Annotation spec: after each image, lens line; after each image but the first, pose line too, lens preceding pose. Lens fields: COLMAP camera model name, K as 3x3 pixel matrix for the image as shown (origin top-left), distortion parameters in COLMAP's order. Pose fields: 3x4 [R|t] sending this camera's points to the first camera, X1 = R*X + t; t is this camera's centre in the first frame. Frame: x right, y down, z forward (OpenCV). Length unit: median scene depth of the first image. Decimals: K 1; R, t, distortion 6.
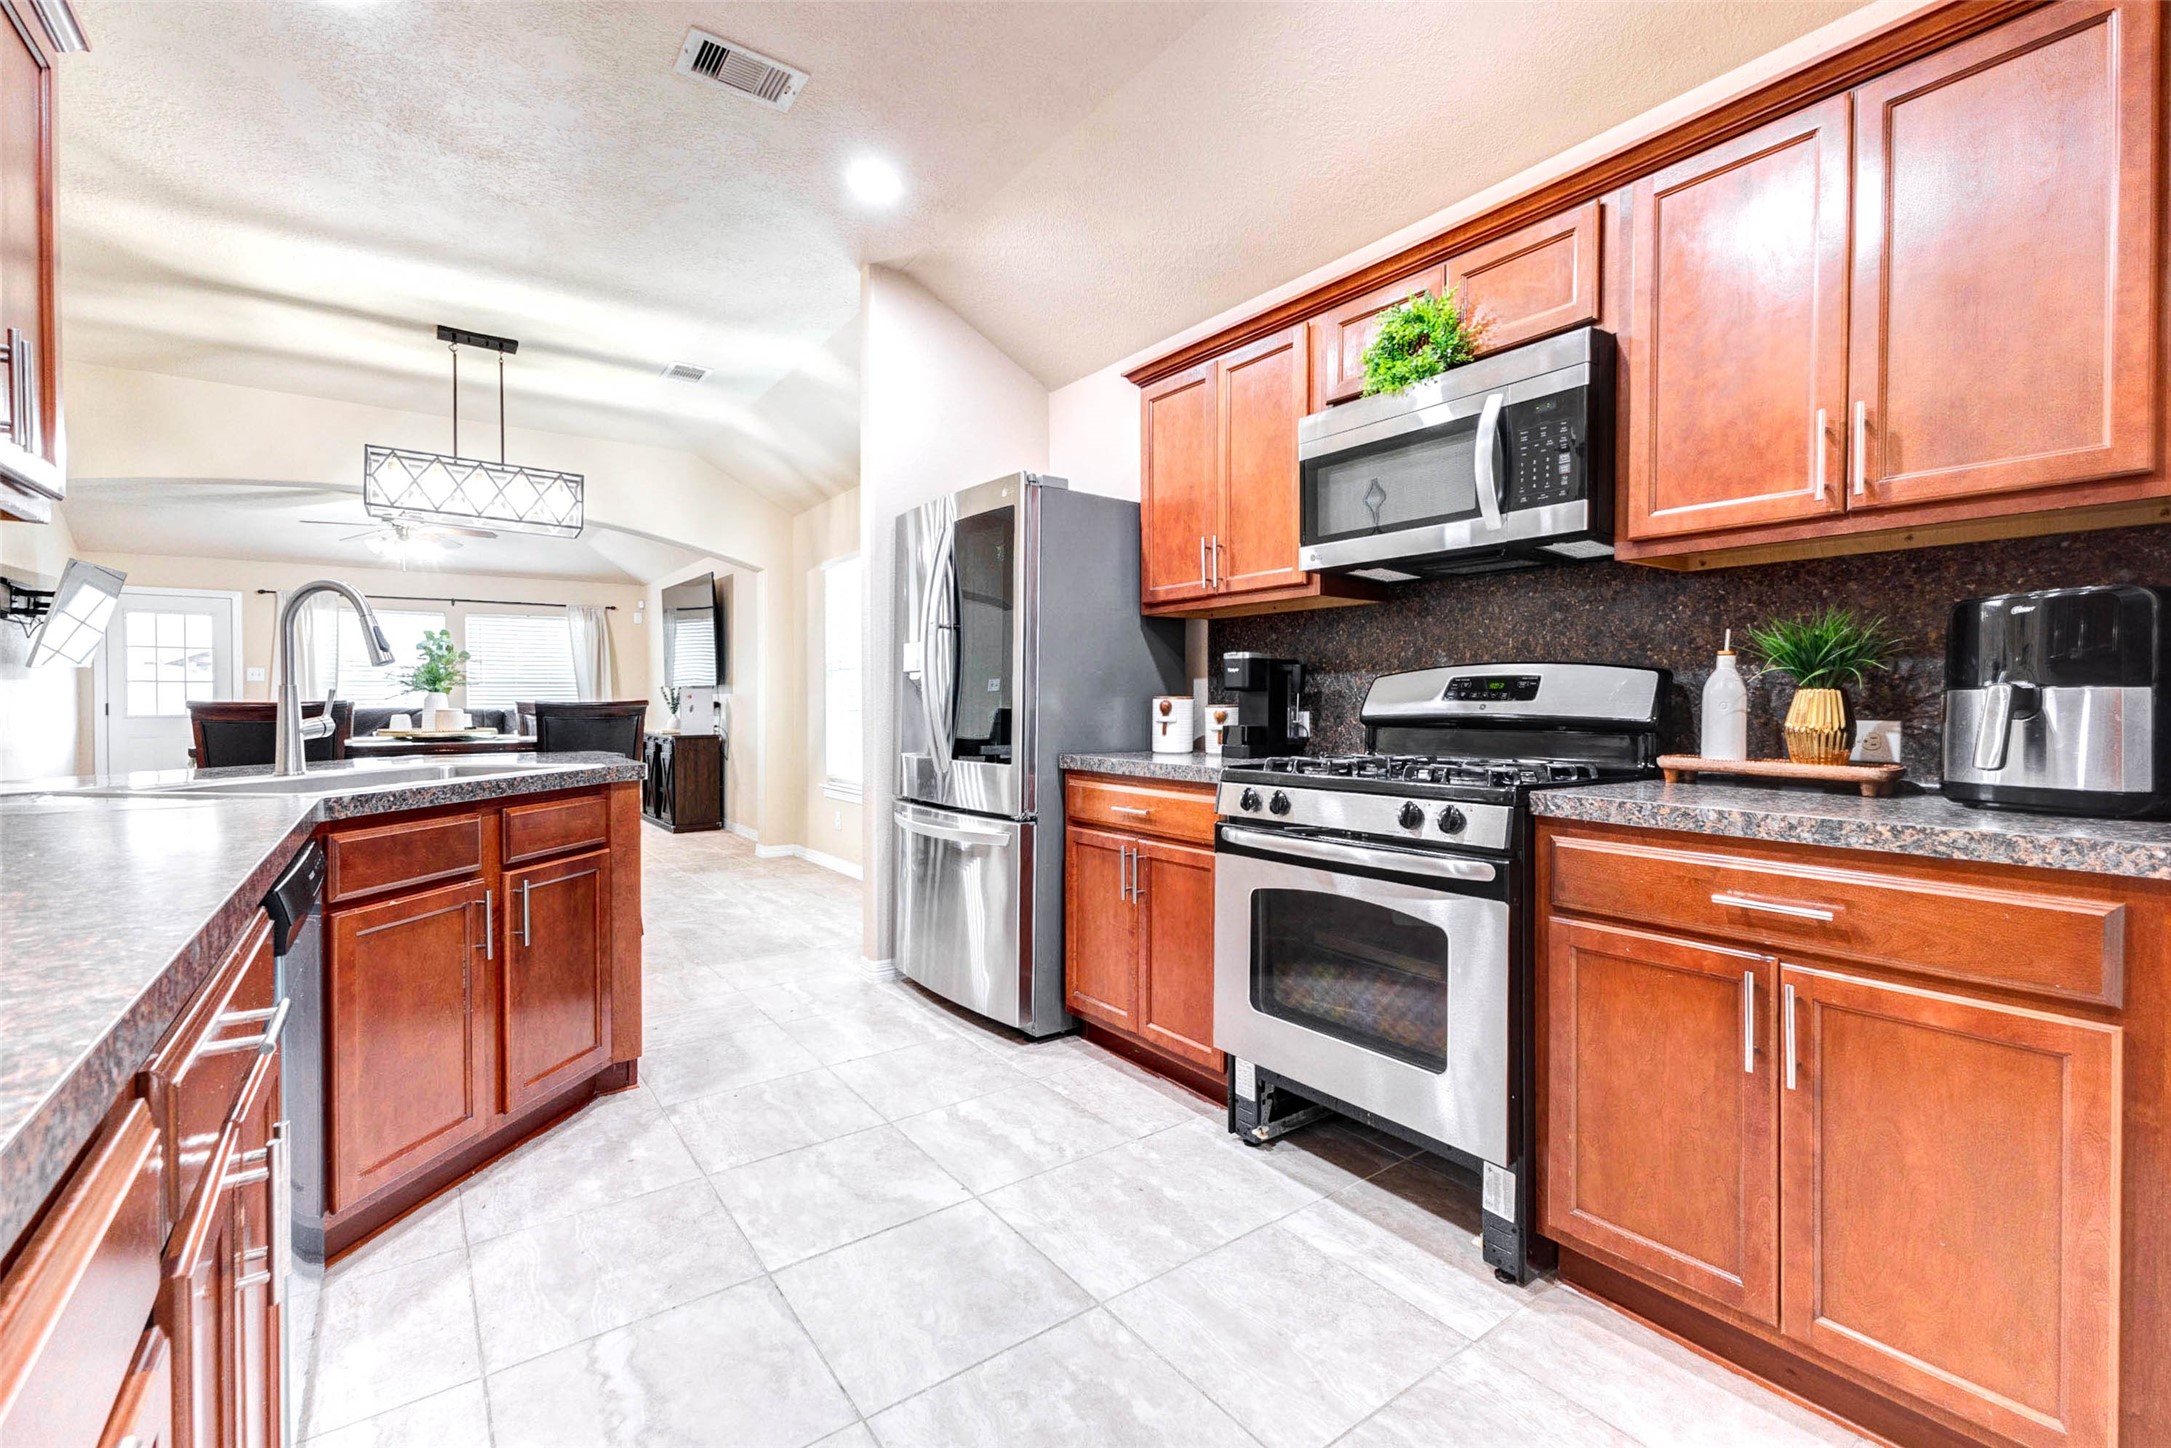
lens RADIAL K [[957.5, 0, 1078.2], [0, 957.5, 712.1], [0, 0, 1]] dist [0.011793, -0.000592]
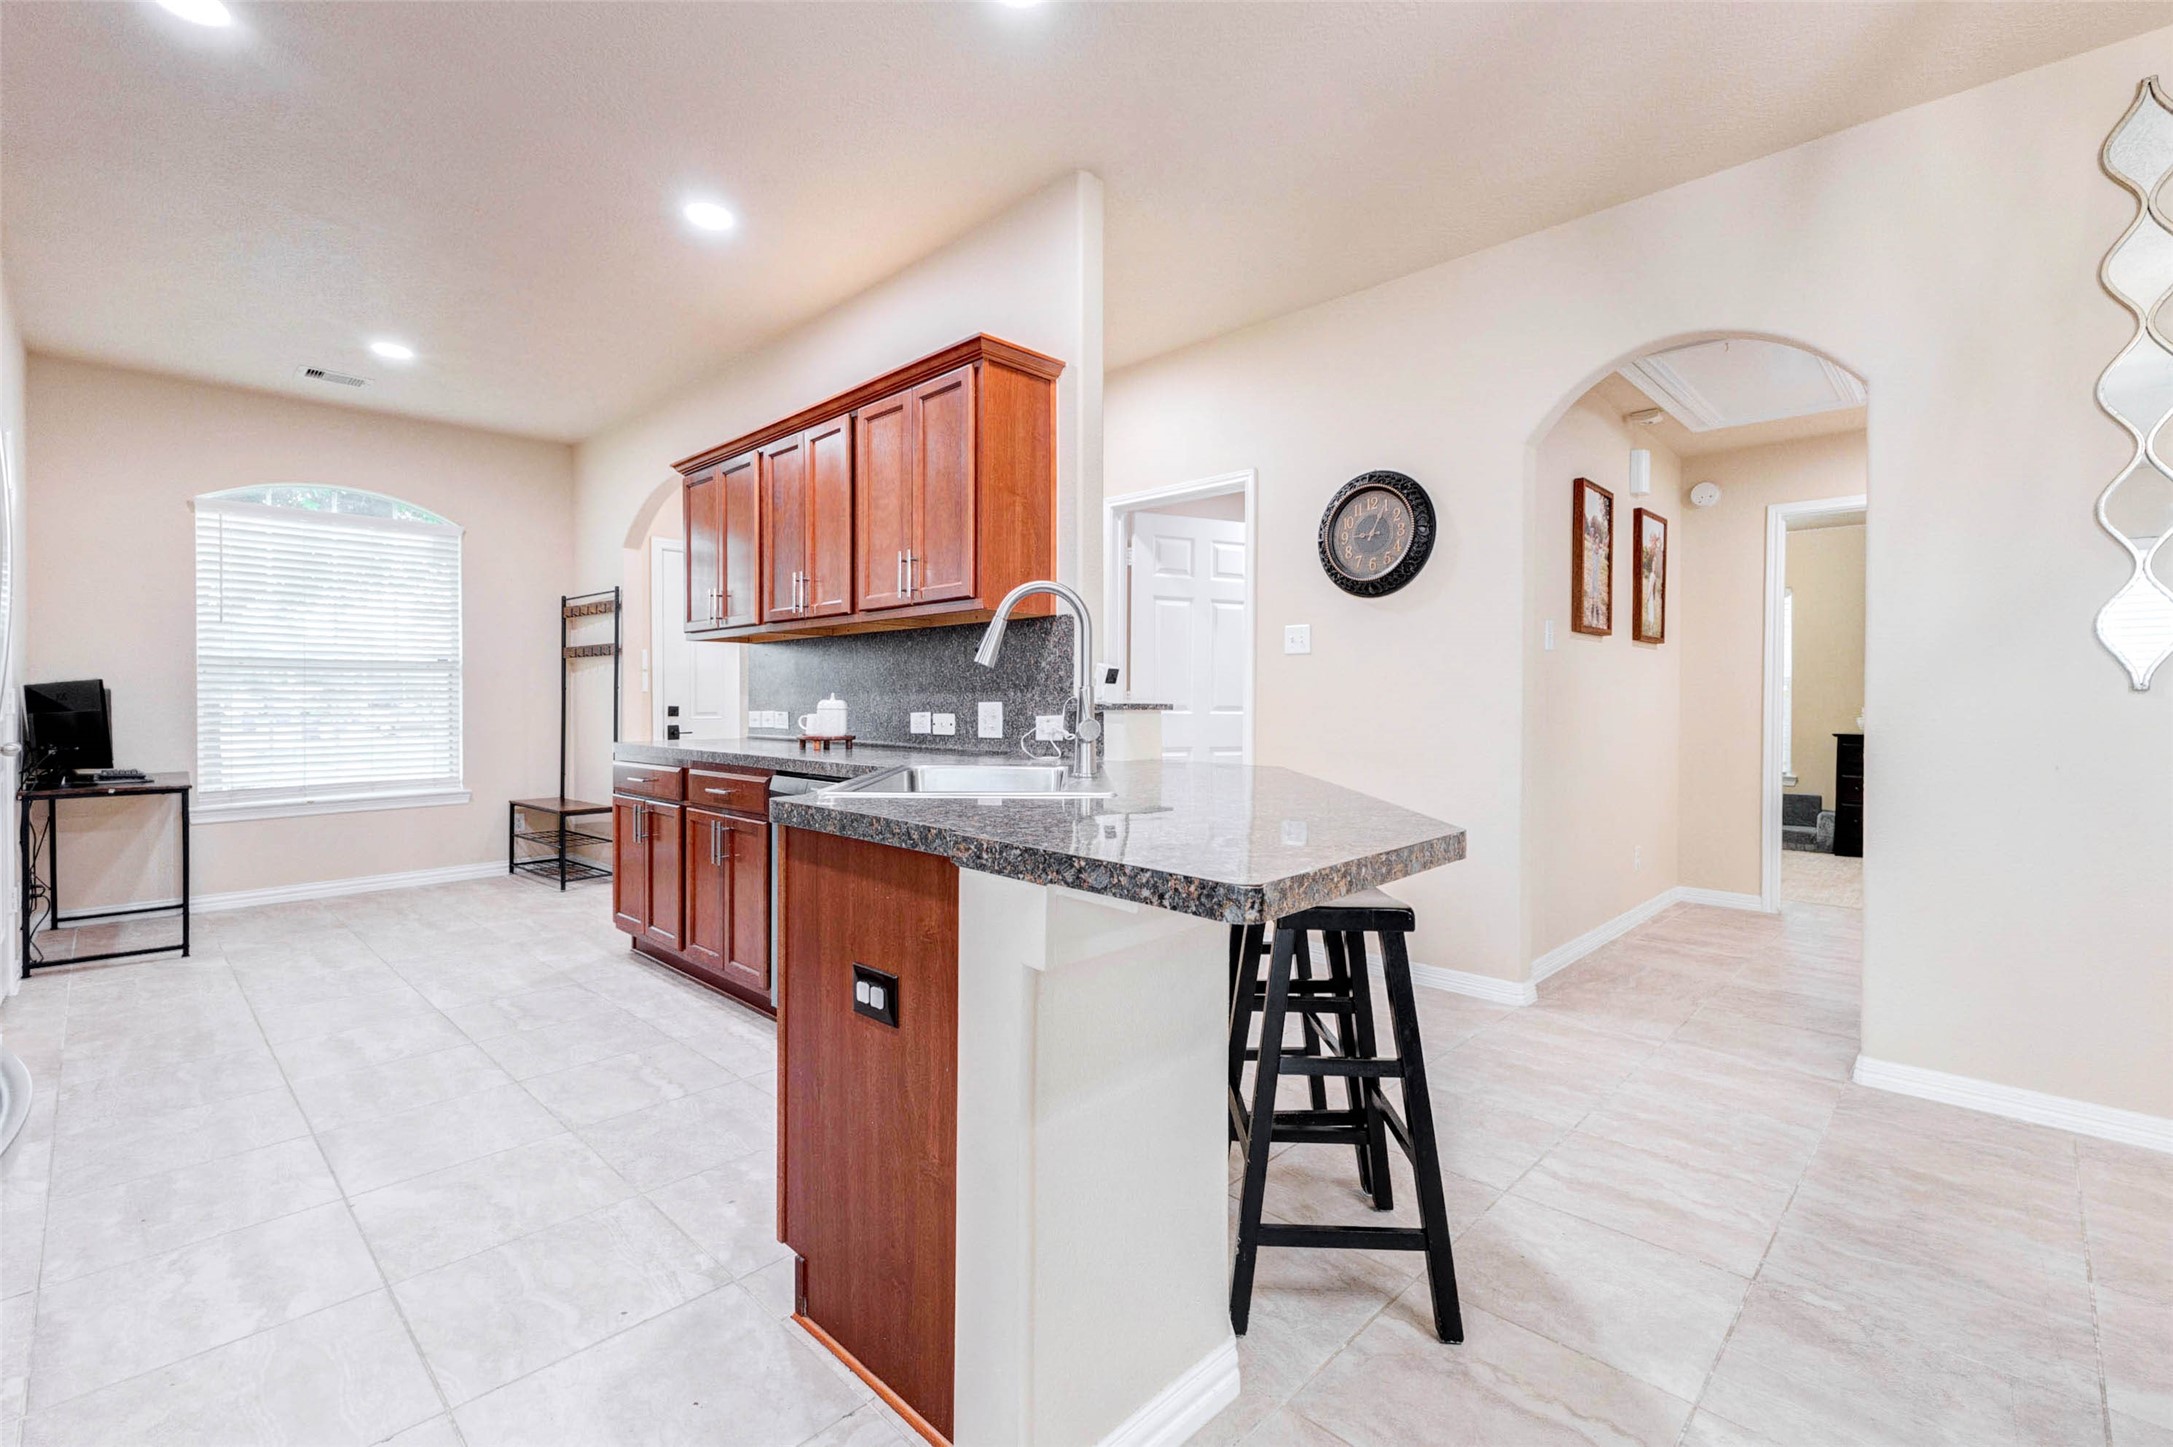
lens RADIAL K [[958.4, 0, 1079.2], [0, 958.4, 711.6], [0, 0, 1]] dist [0.011793, -0.000592]
pose [[-0.985640, 0.004227, -0.168809, -0.515070], [0.000528, 0.999759, 0.021956, -0.018567], [0.168861, 0.021552, -0.985404, 1.572762]]
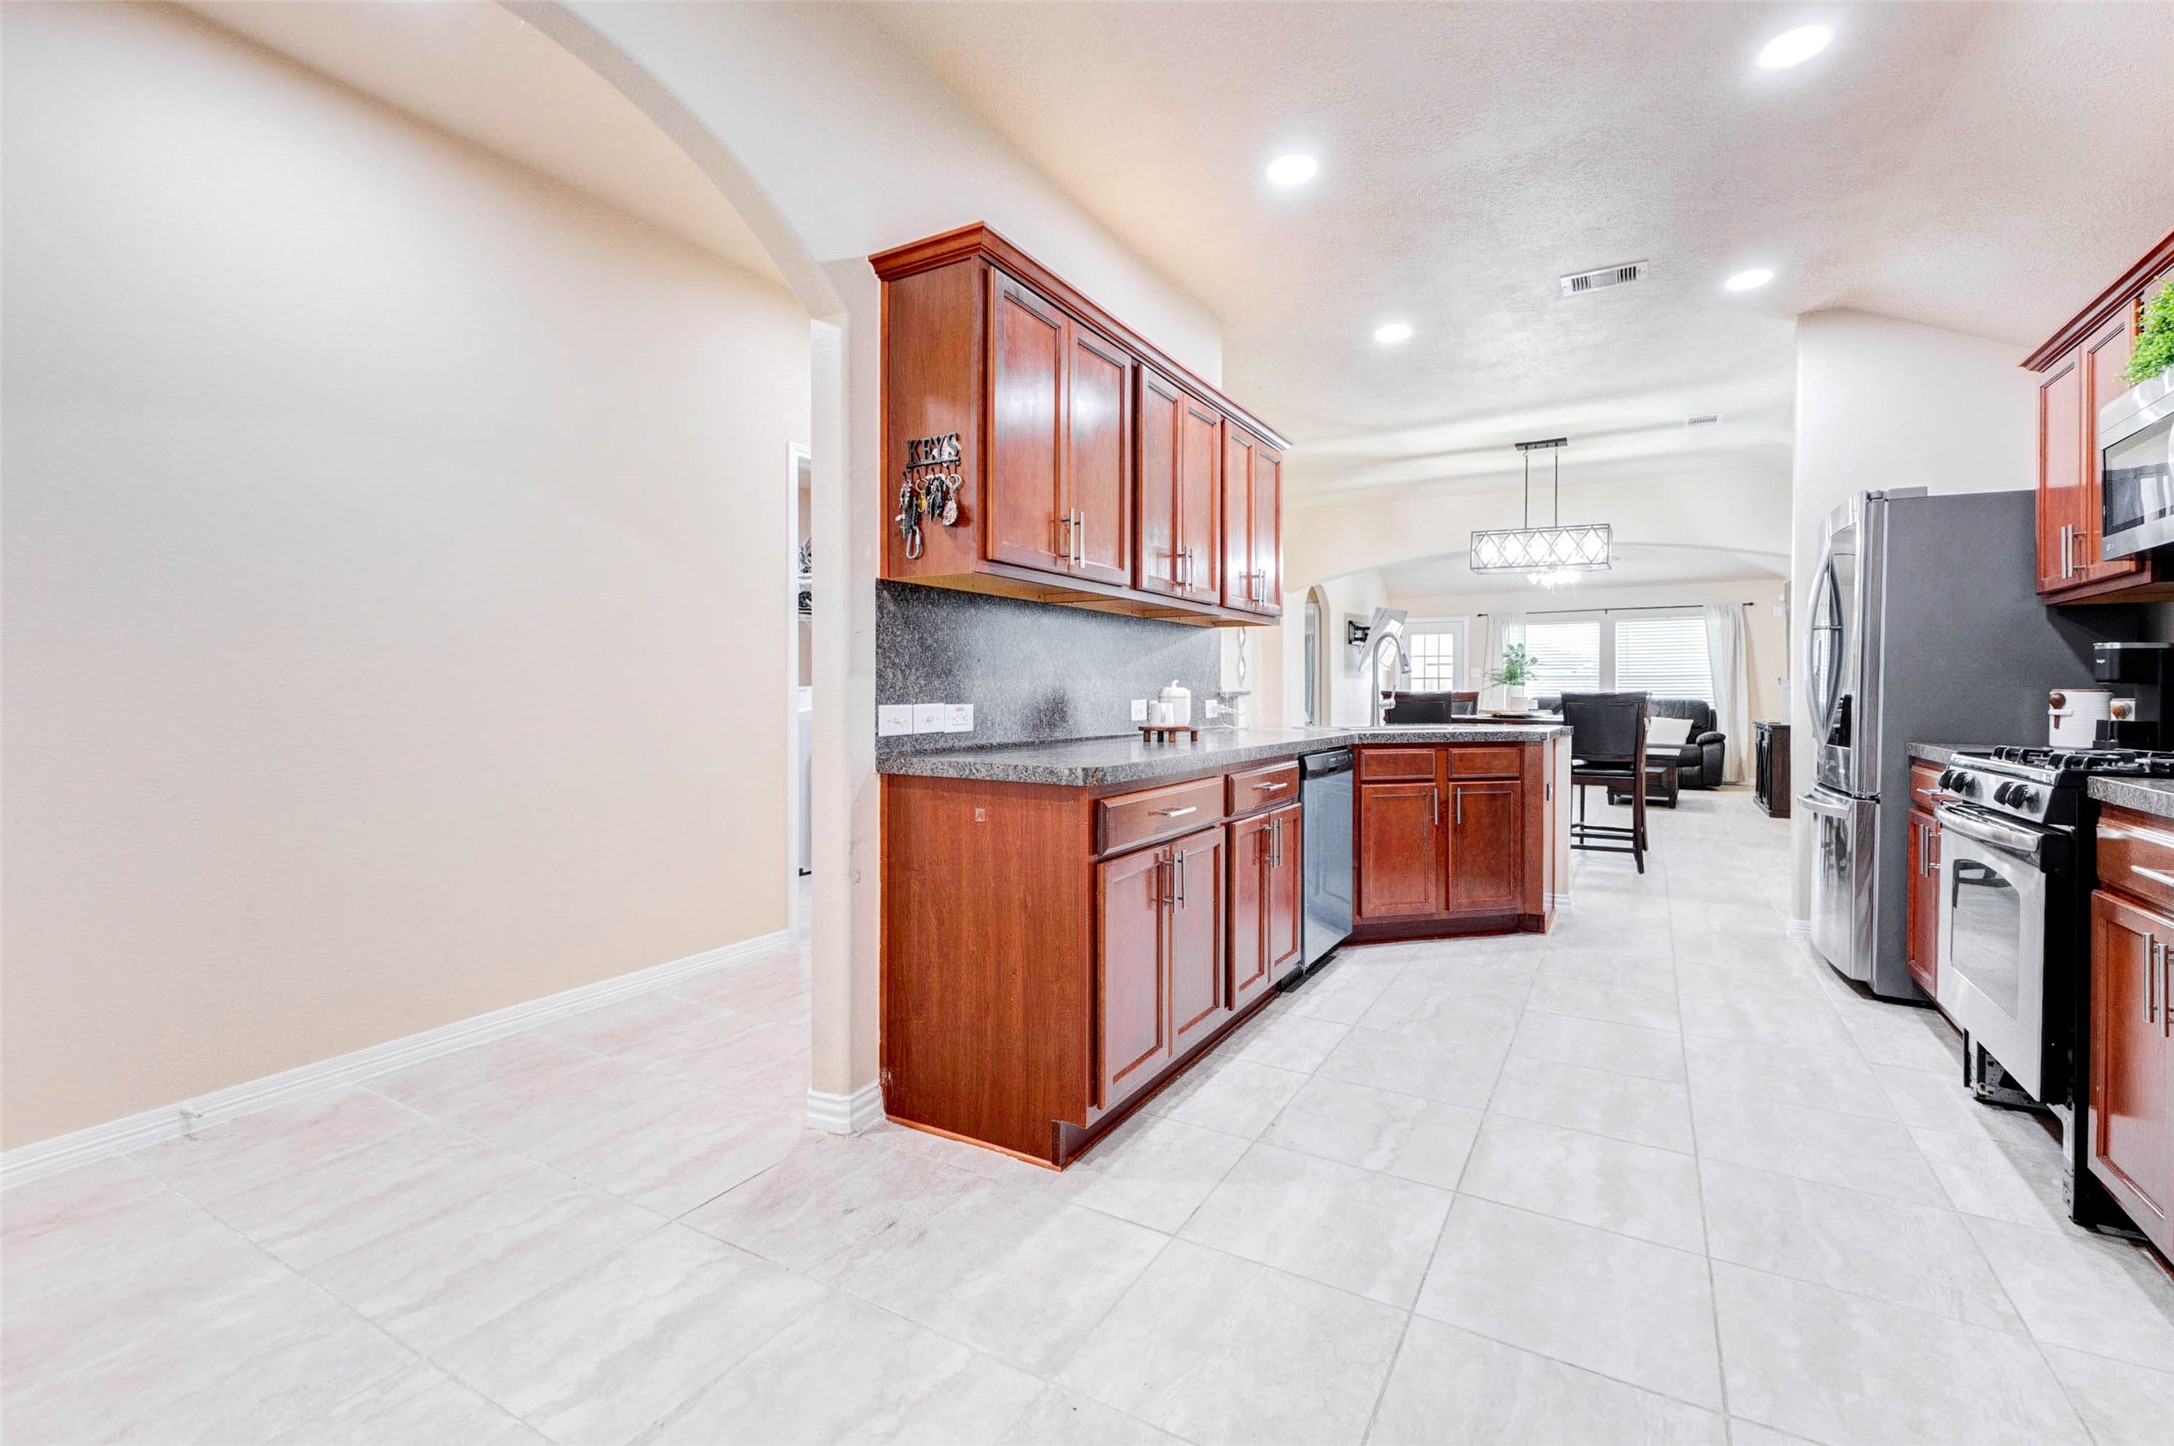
lens RADIAL K [[937.7, 0, 1095.3], [0, 937.7, 697.6], [0, 0, 1]] dist [0.010868, 0.000543]
pose [[0.410175, 0.009985, -0.911952, 0.616100], [-0.015012, 0.999879, 0.004196, 0.003132], [0.911883, 0.011969, 0.410275, -0.300088]]
